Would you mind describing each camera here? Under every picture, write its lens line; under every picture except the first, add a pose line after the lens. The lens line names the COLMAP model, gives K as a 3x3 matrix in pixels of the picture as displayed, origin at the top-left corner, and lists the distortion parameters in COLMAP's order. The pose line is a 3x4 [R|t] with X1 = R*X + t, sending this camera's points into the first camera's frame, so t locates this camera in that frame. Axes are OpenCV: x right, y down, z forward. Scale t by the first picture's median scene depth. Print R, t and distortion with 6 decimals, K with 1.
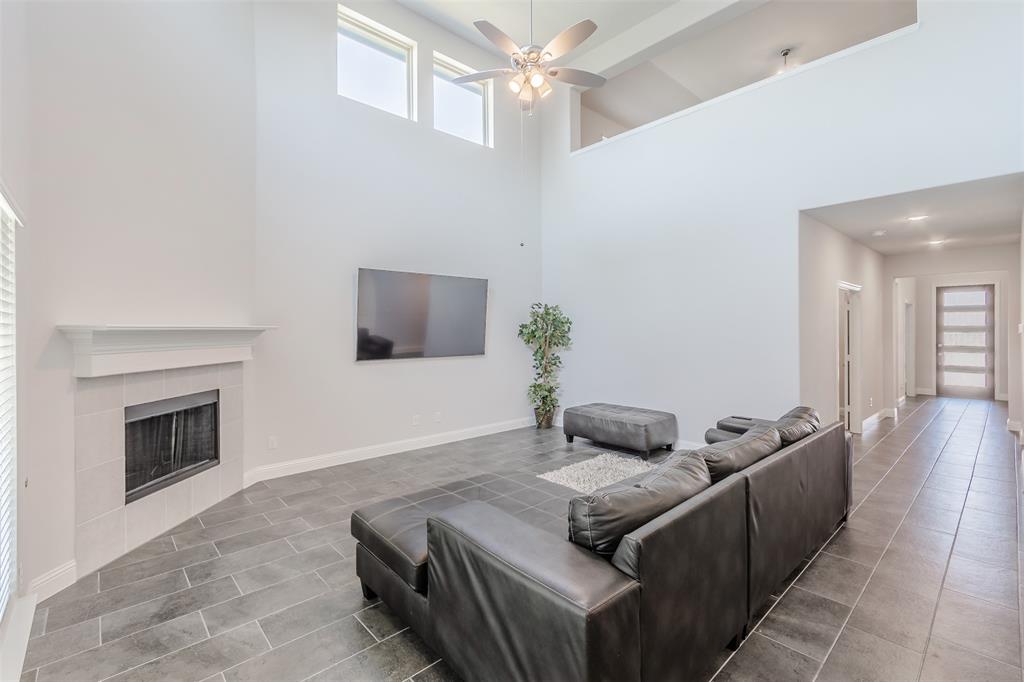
lens RADIAL K [[447.5, 0, 520.8], [0, 447.5, 335.8], [0, 0, 1]] dist [0.001725, 0.000905]
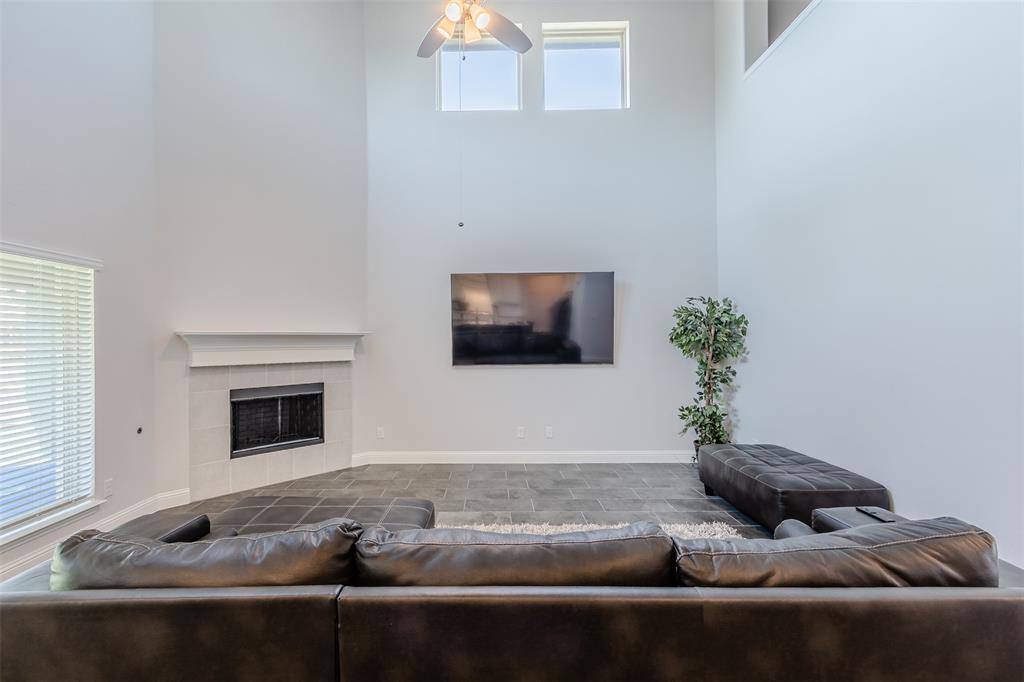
lens RADIAL K [[447.5, 0, 513.9], [0, 447.5, 347.3], [0, 0, 1]] dist [0.001725, 0.000905]
pose [[0.727732, 0.001597, -0.685860, 0.515102], [-0.001986, 0.999998, 0.000221, 0.016881], [0.685859, 0.001201, 0.727734, 0.413890]]
